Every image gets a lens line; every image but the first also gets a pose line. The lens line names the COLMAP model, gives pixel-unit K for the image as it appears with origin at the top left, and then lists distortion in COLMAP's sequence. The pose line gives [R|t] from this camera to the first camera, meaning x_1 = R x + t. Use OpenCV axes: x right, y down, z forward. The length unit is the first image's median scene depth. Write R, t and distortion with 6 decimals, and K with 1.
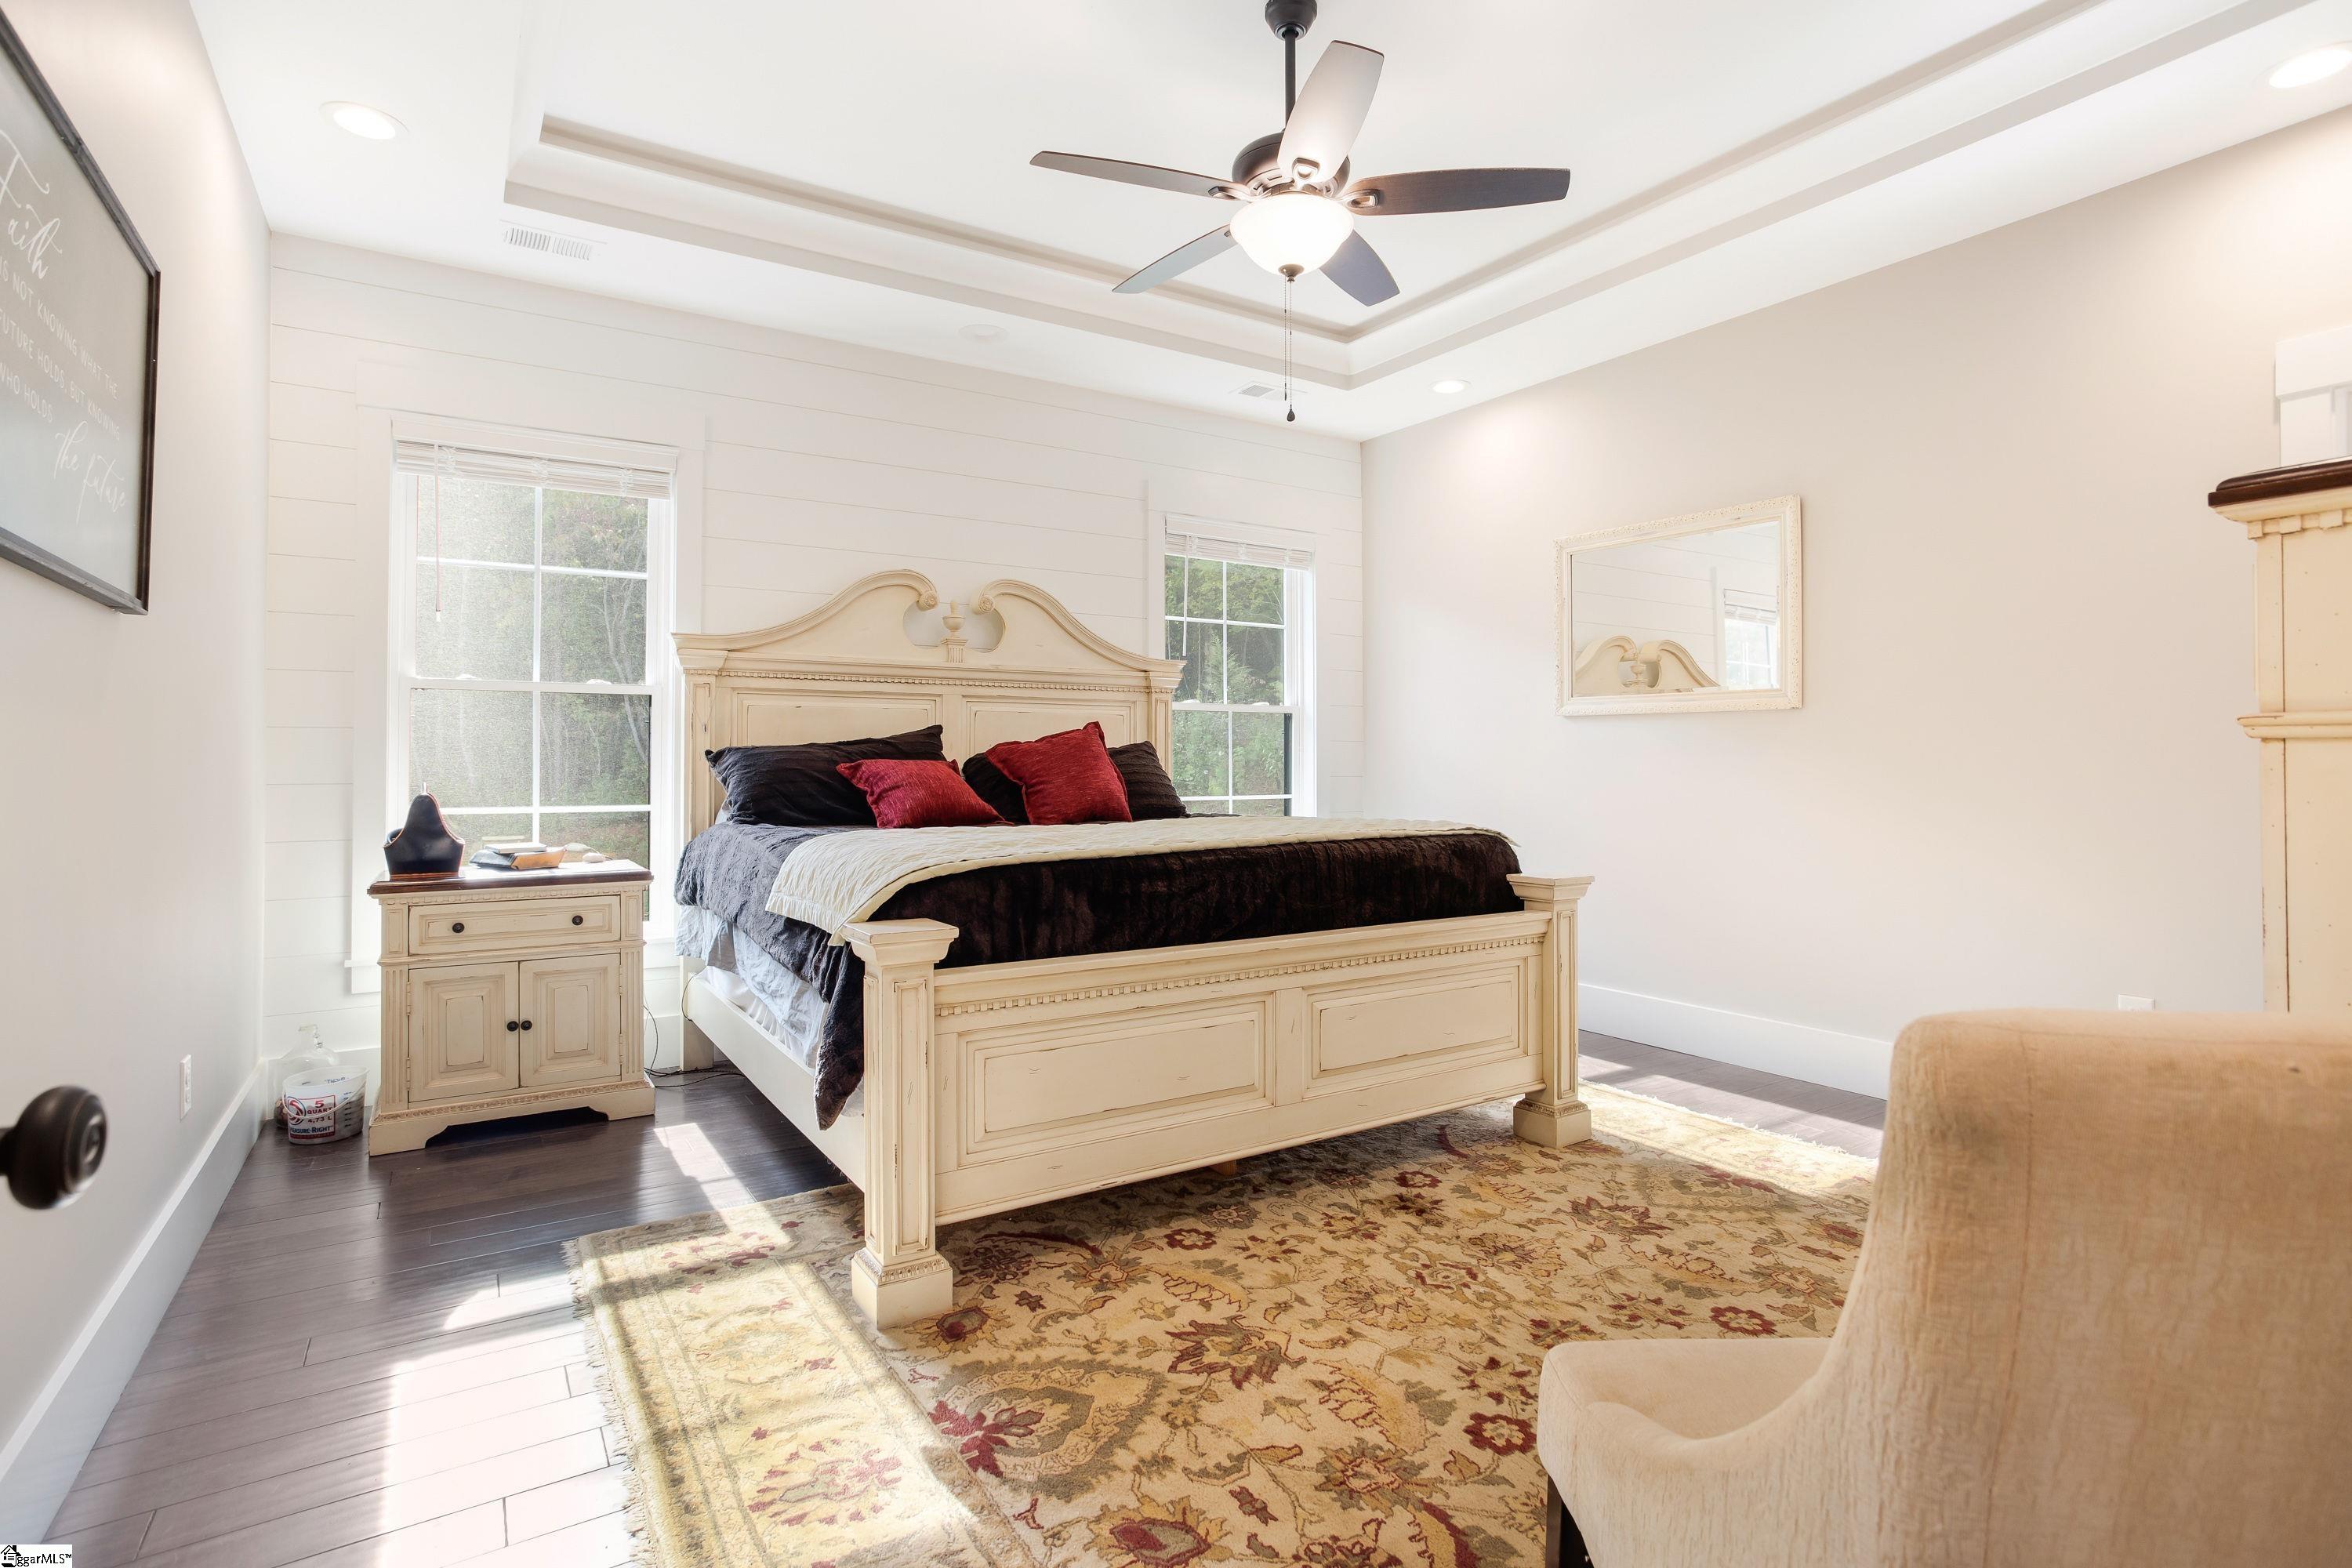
lens RADIAL K [[1147.6, 0, 1170.0], [0, 1147.6, 764.1], [0, 0, 1]] dist [-0.043174, 0.033881]
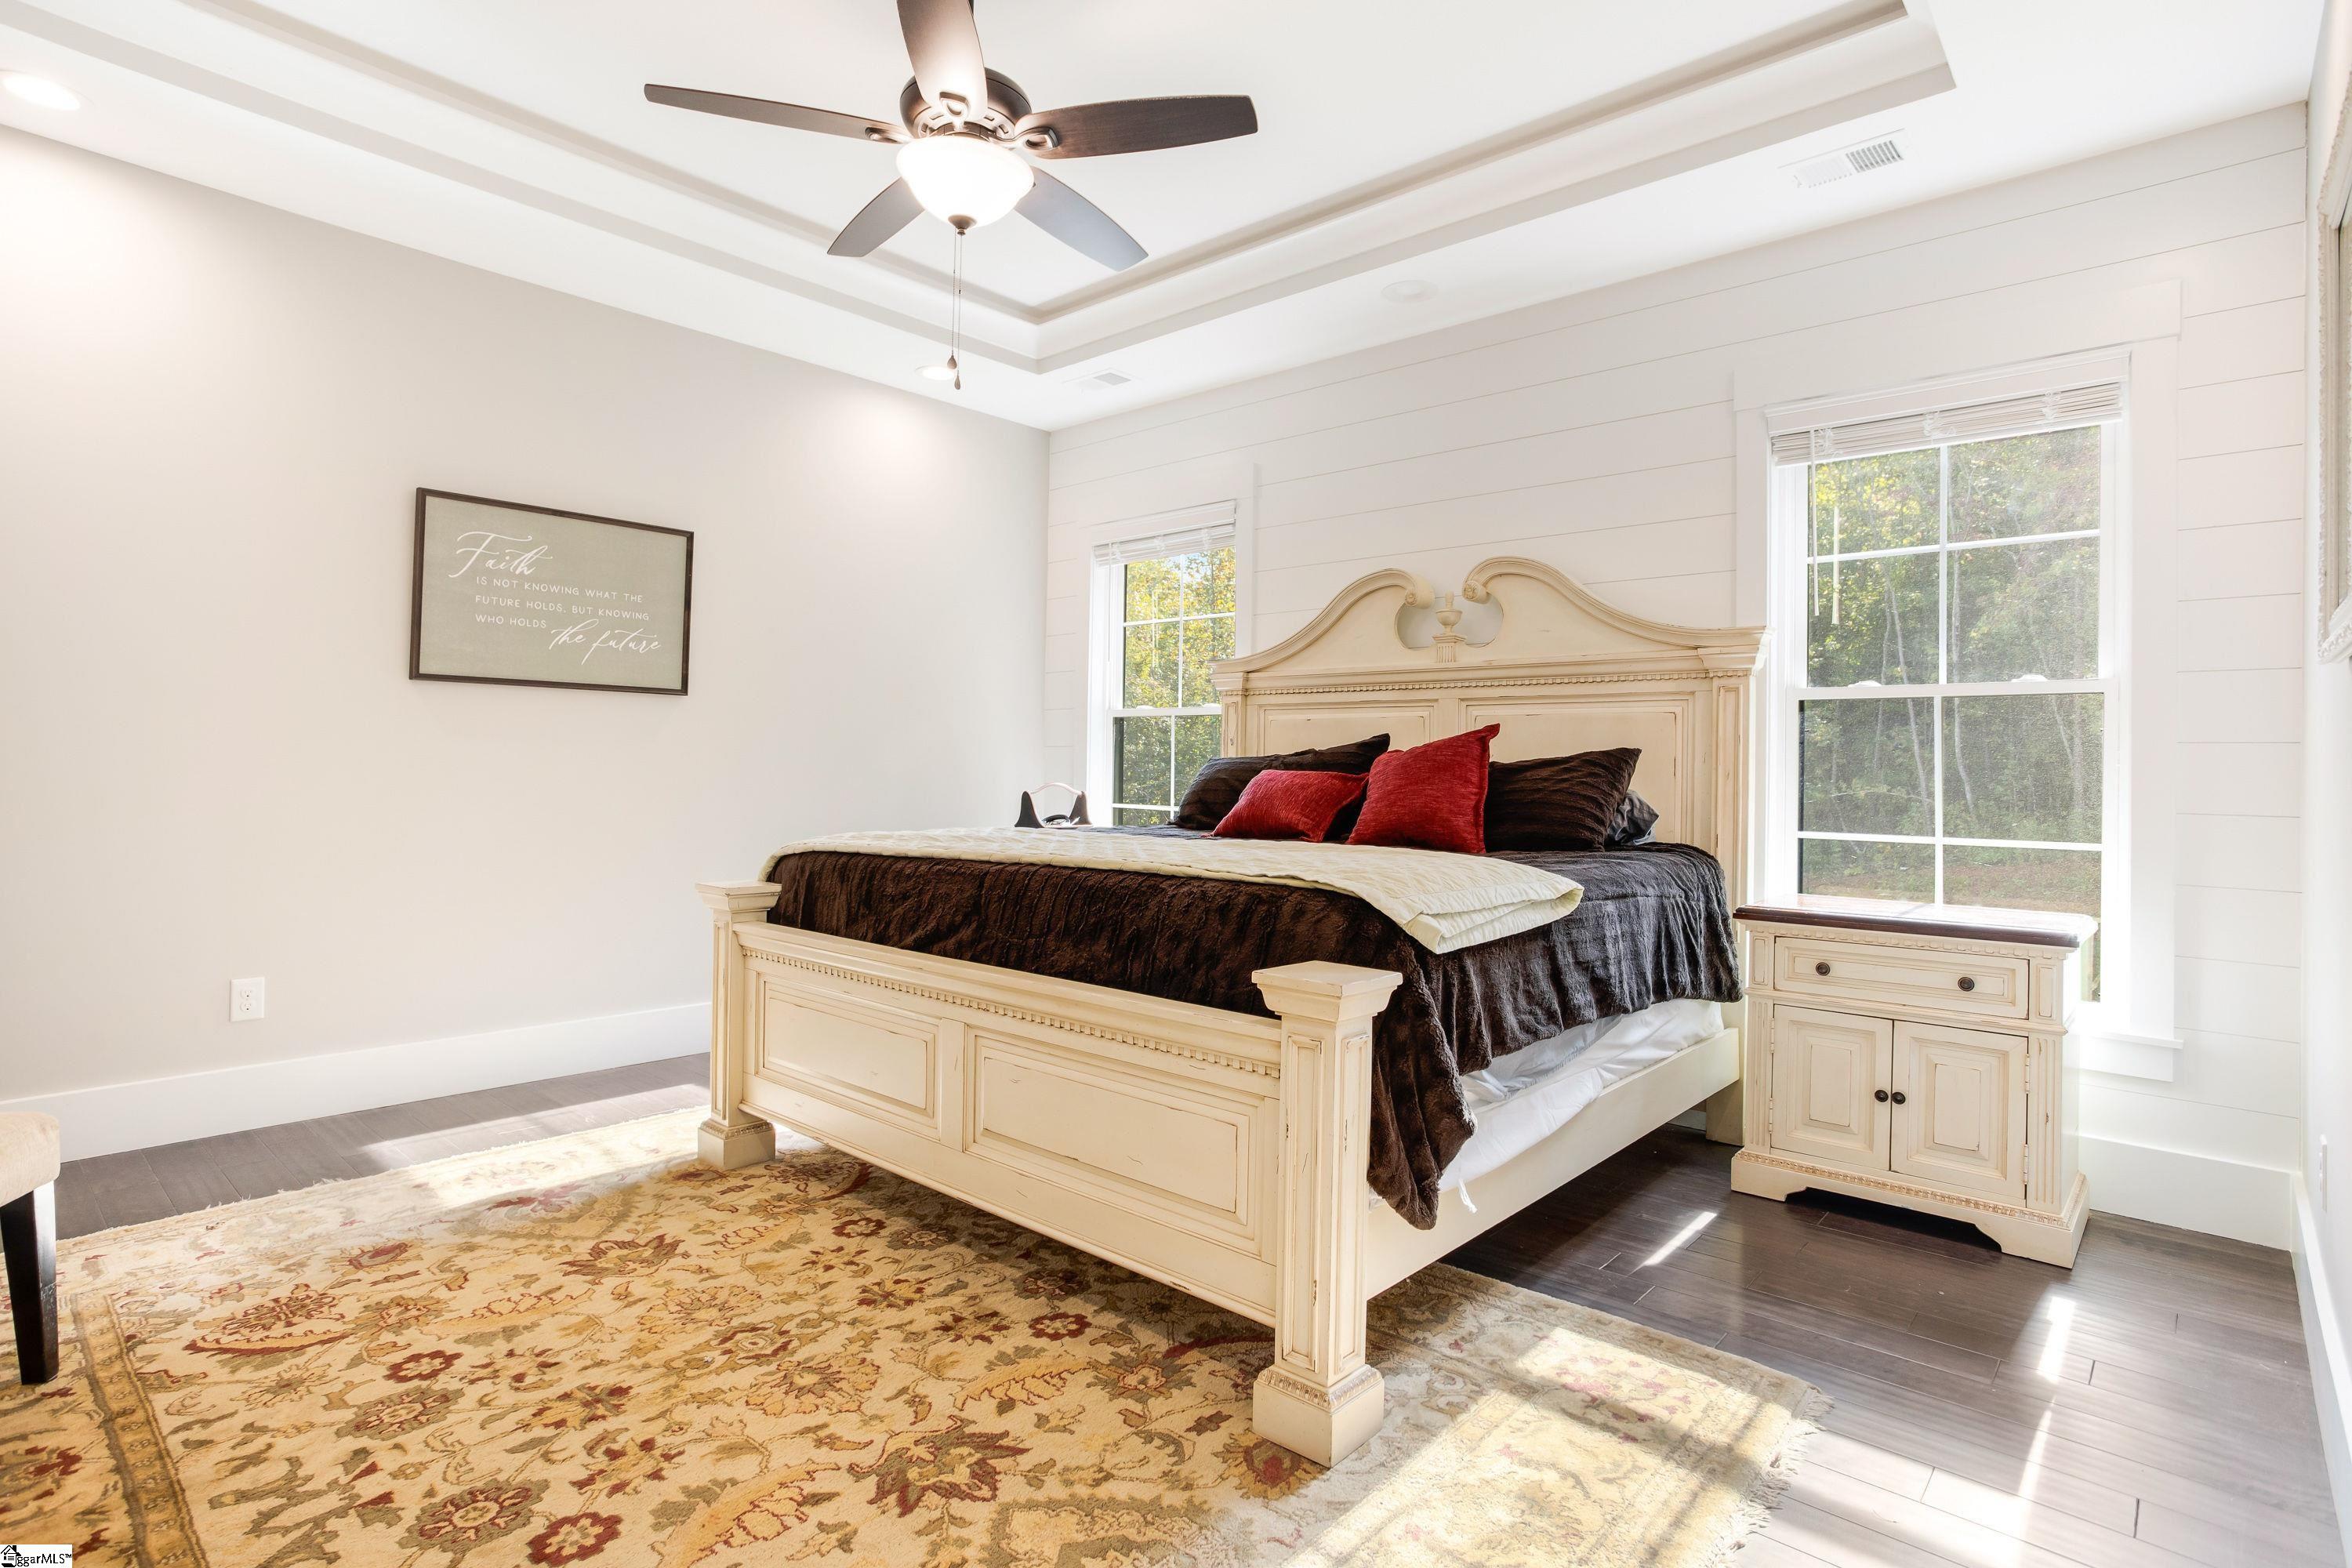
lens RADIAL K [[1169.5, 0, 1171.7], [0, 1169.5, 780.2], [0, 0, 1]] dist [-0.048548, 0.028253]
pose [[0.271786, 0.004272, -0.962348, 1.099037], [-0.015744, 0.999876, -0.000007, 0.008667], [0.962229, 0.015153, 0.271819, 0.981266]]
